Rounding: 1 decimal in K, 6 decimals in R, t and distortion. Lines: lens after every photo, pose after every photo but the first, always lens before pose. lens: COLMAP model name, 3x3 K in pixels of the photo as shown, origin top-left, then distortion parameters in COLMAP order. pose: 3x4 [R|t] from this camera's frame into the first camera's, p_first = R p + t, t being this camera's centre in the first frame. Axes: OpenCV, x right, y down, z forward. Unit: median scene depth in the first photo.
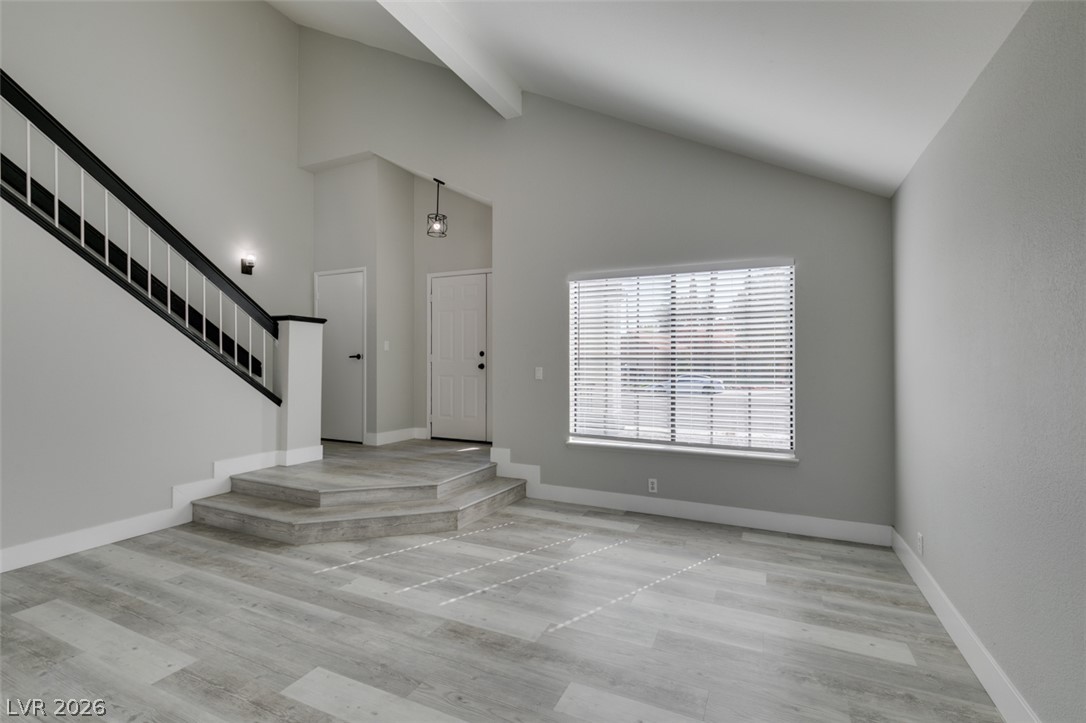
lens RADIAL K [[490.1, 0, 536.5], [0, 490.1, 356.4], [0, 0, 1]] dist [0.004920, -0.000499]
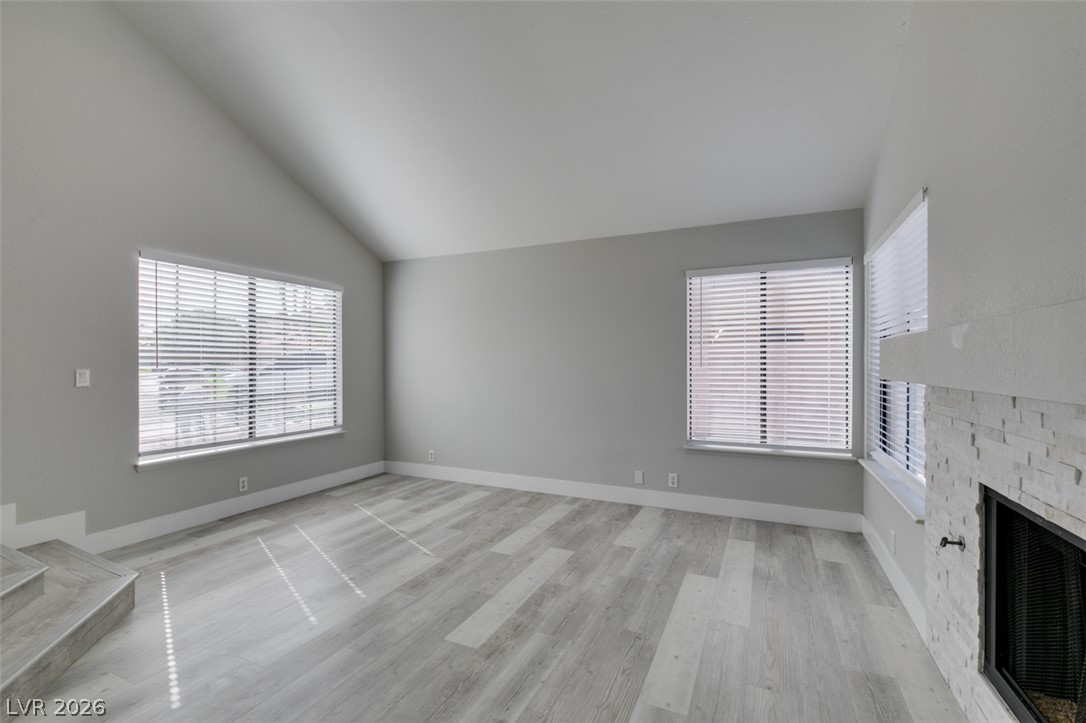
lens RADIAL K [[484.8, 0, 540.6], [0, 484.8, 365.3], [0, 0, 1]] dist [0.006879, -0.001957]
pose [[-0.003385, -0.008461, 0.999958, -0.869512], [-0.014477, 0.999860, 0.008411, 0.001979], [-0.999889, -0.014448, -0.003507, 0.450960]]
